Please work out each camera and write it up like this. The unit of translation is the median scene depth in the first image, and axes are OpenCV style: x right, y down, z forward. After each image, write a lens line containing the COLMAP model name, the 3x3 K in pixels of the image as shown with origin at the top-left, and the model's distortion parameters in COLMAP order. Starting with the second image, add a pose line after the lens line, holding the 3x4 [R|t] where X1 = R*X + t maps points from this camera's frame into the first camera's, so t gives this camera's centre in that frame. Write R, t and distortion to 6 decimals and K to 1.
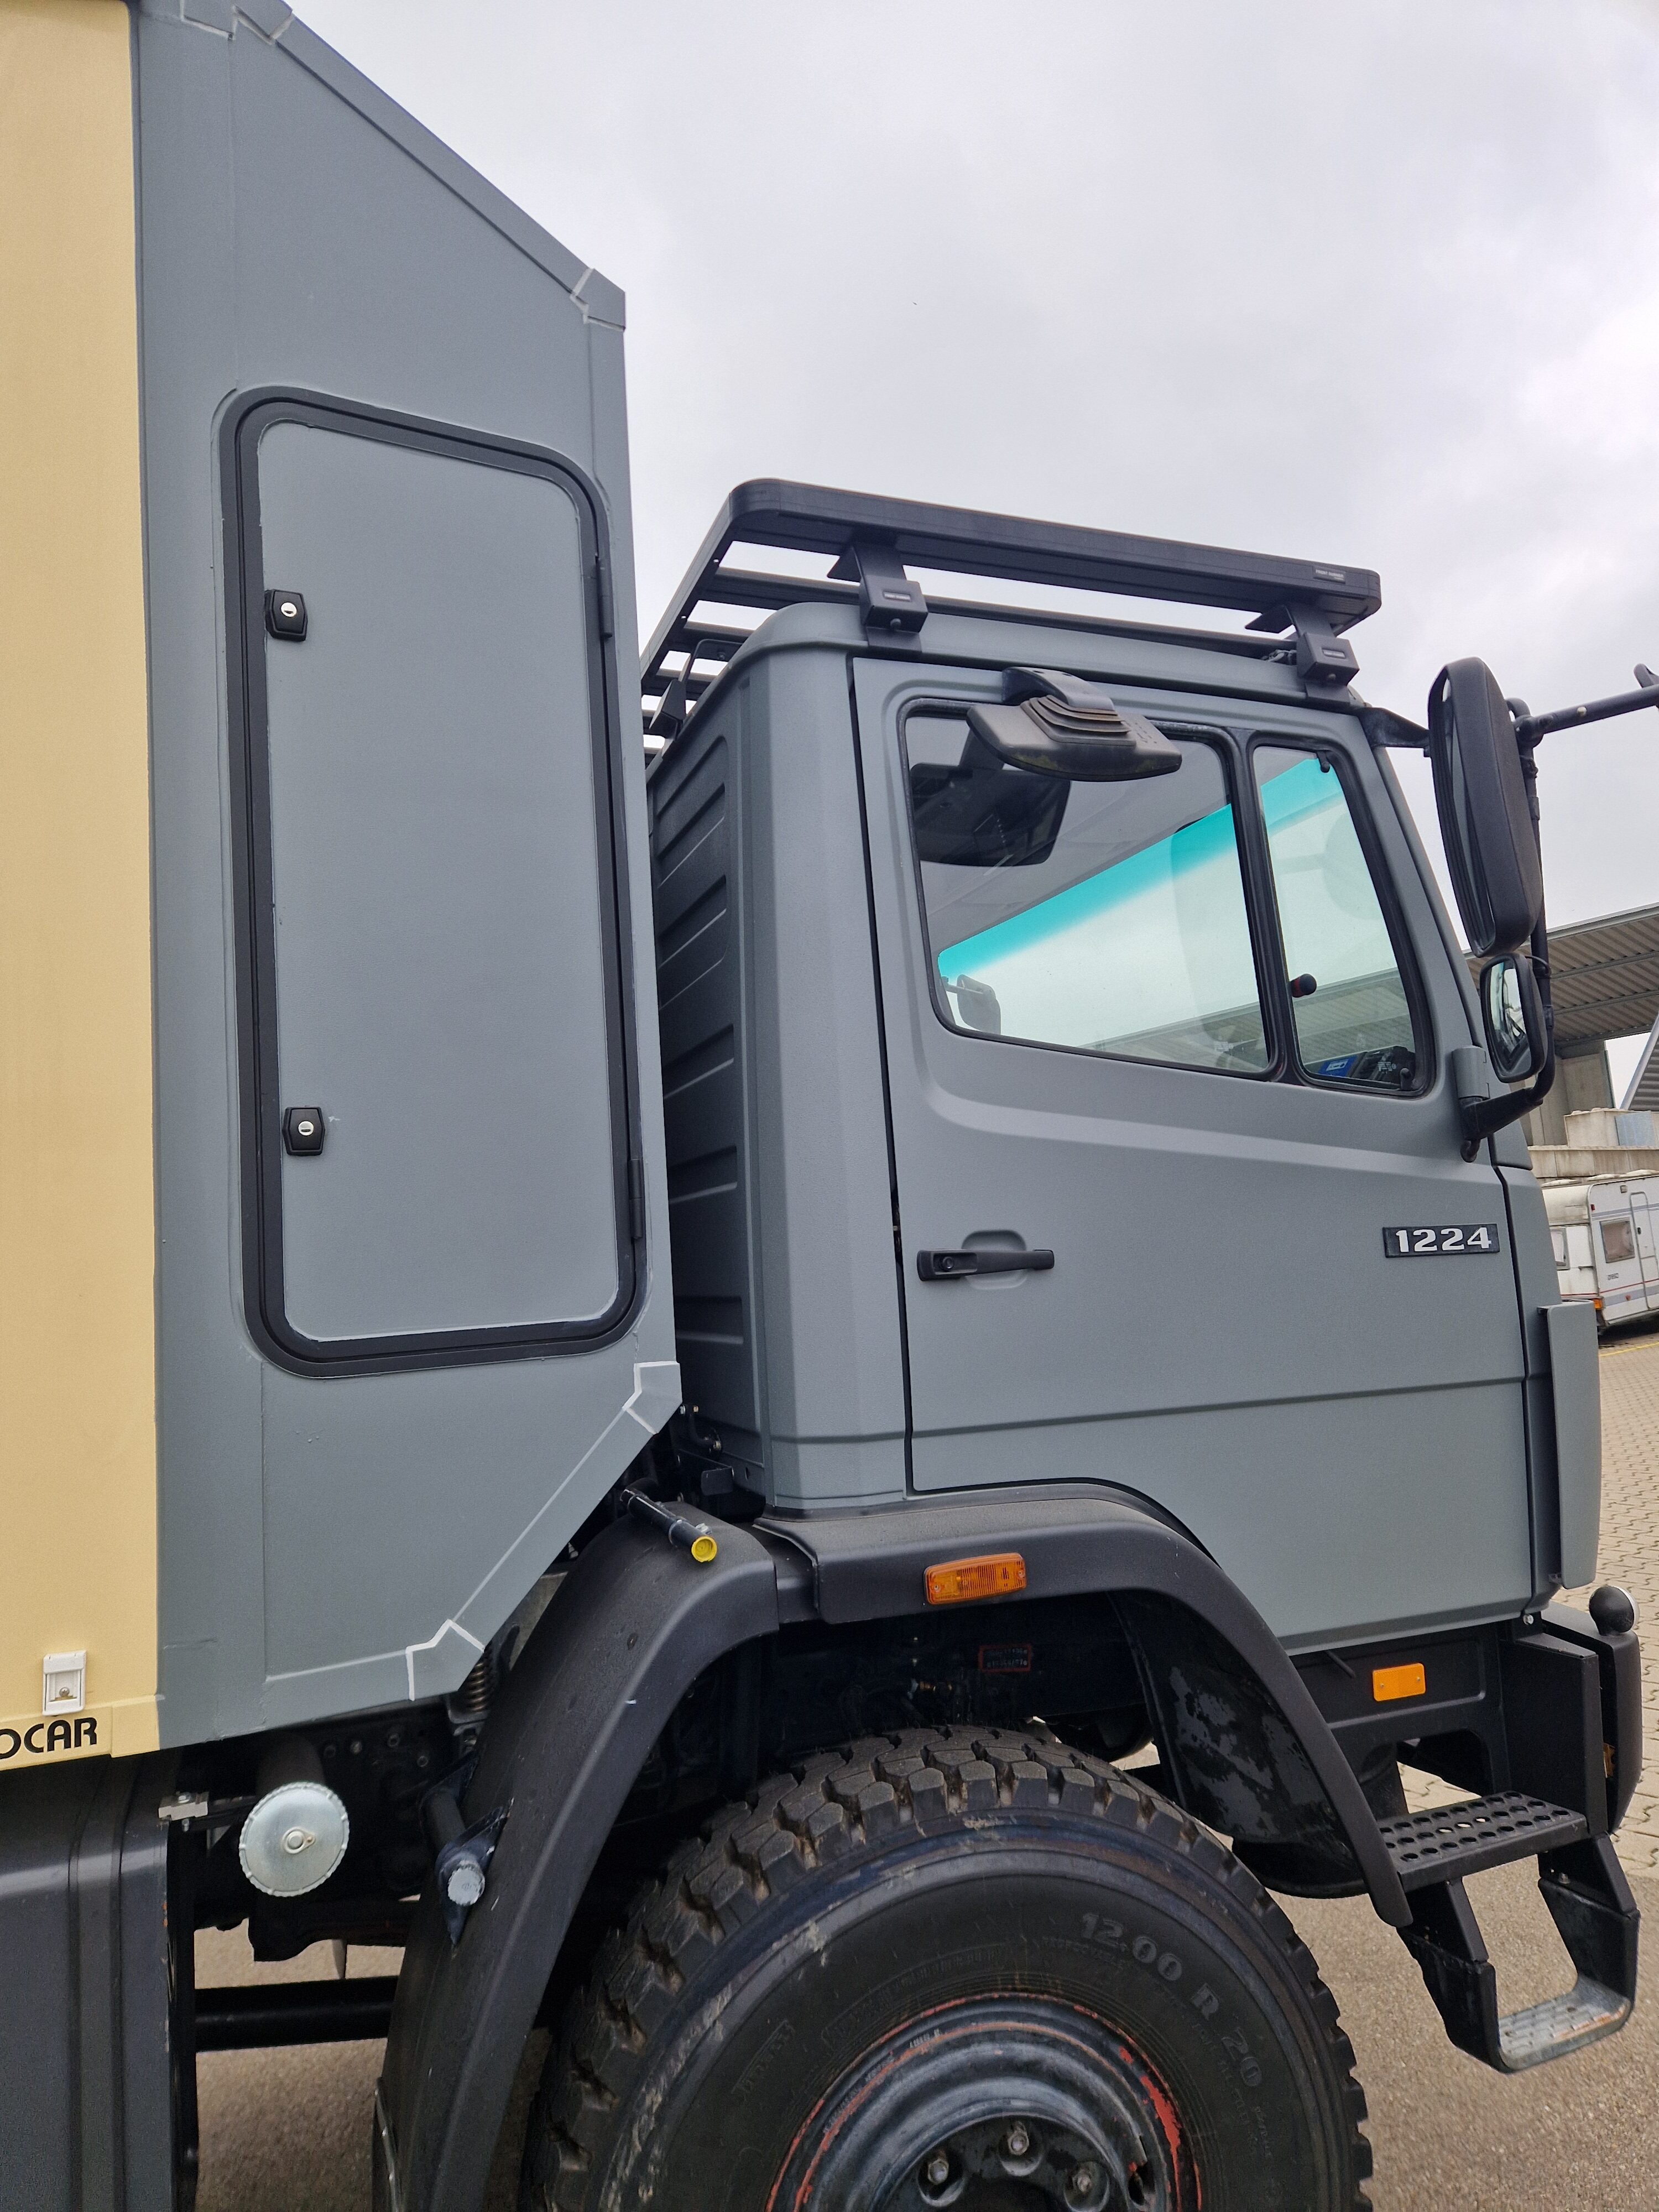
lens RADIAL K [[1507.0, 0, 836.4], [0, 1507.0, 1107.5], [0, 0, 1]] dist [0.062883, -0.047910]
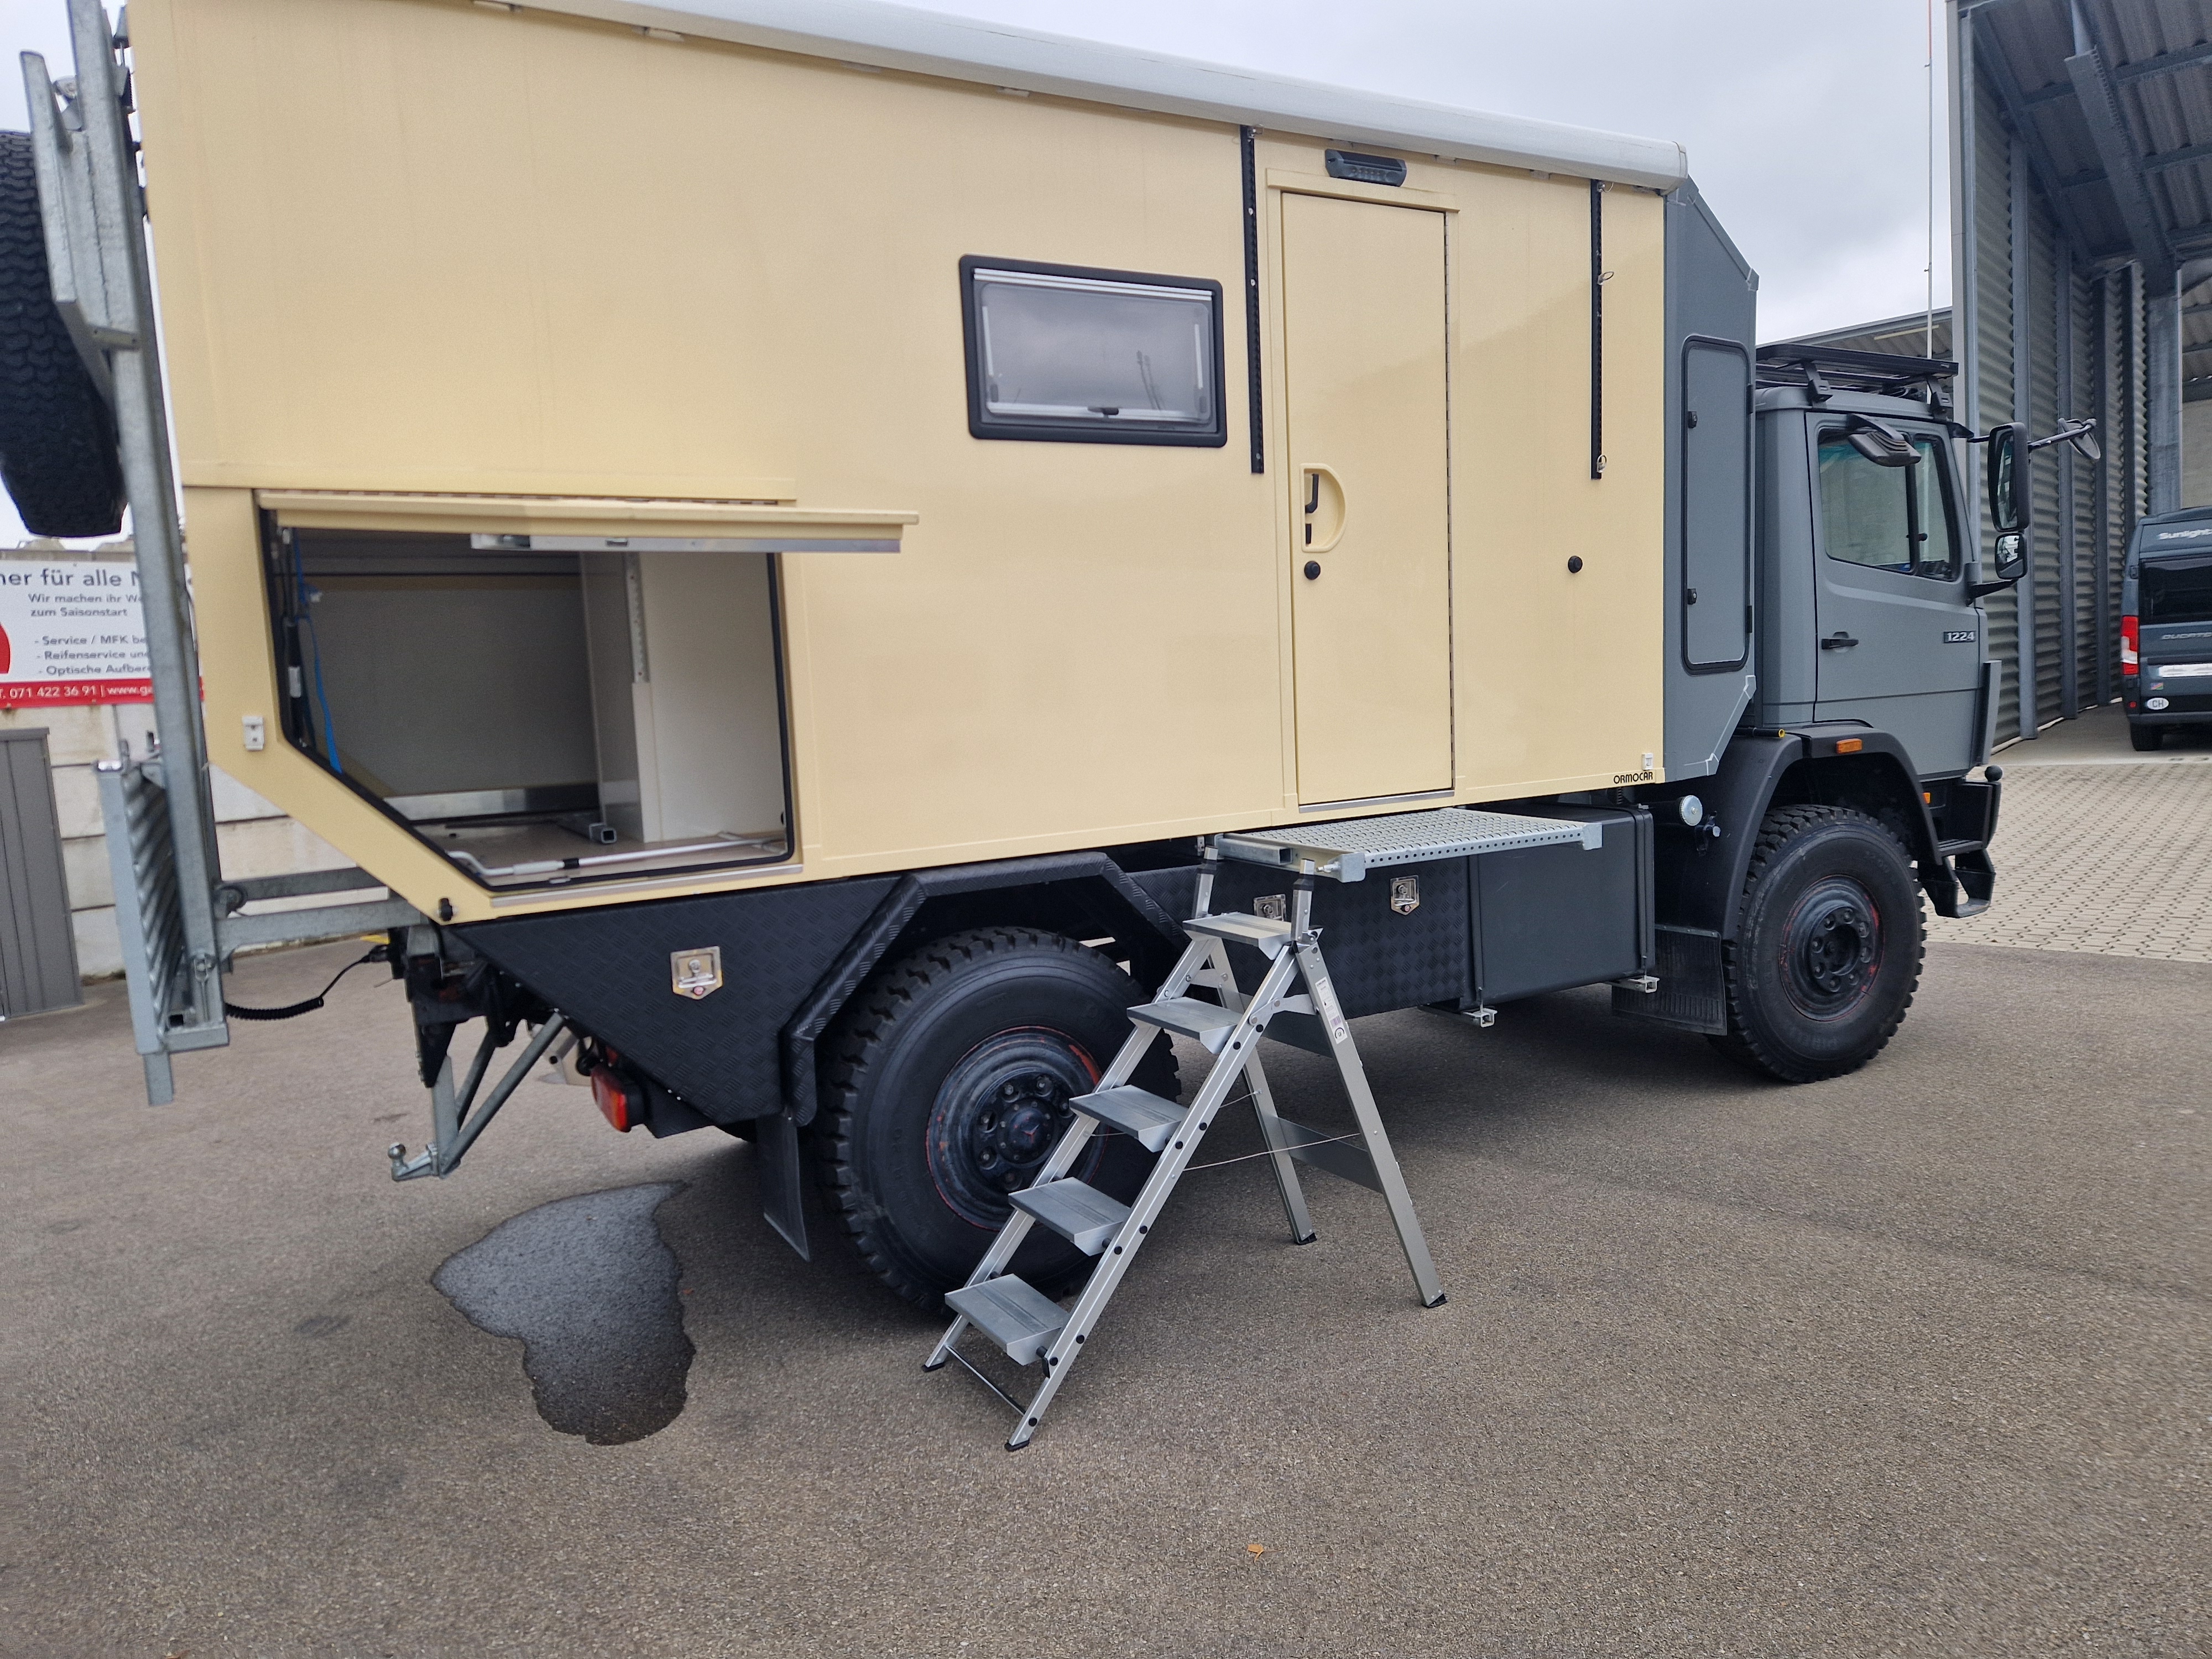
lens RADIAL K [[1507.0, 0, 1096.9], [0, 1507.0, 828.3], [0, 0, 1]] dist [0.062883, -0.047910]
pose [[0.986628, -0.007653, 0.162806, -1.864296], [-0.025786, 0.978986, 0.202291, -0.106900], [-0.160933, -0.203784, 0.965698, -1.720095]]
